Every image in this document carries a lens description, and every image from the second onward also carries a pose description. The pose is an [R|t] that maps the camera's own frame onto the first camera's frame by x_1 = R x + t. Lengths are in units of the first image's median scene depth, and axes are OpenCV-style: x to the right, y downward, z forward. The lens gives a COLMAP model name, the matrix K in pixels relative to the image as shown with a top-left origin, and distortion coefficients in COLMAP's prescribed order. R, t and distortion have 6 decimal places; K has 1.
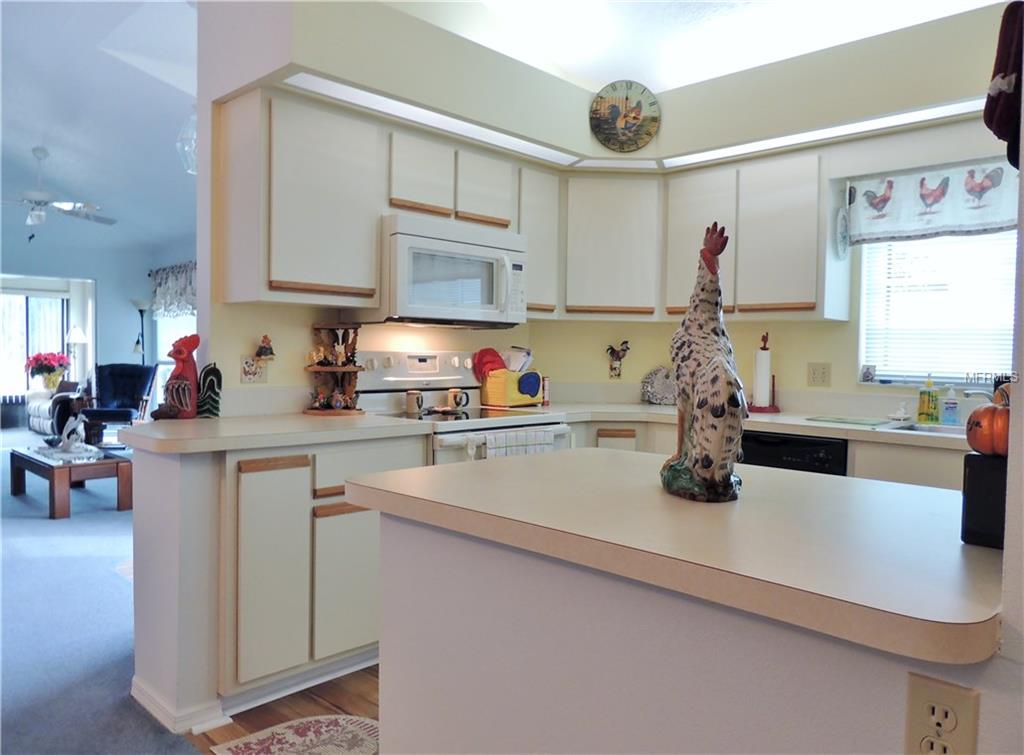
lens RADIAL K [[741.4, 0, 512.0], [0, 741.4, 377.5], [0, 0, 1]] dist [-0.031379, 0.011661]
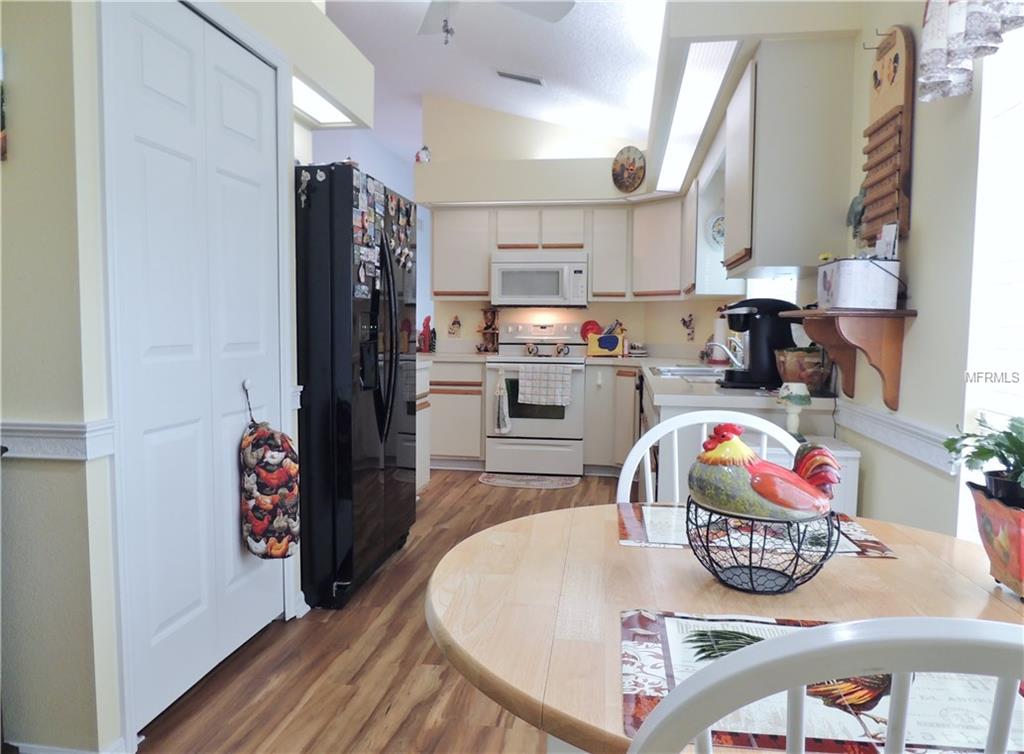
lens RADIAL K [[741.4, 0, 512.0], [0, 741.4, 377.0], [0, 0, 1]] dist [-0.031379, 0.011661]
pose [[0.577543, 0.047256, -0.814991, 1.352082], [-0.027681, 0.998883, 0.038303, 0.030717], [0.815891, 0.000438, 0.578206, -0.102612]]
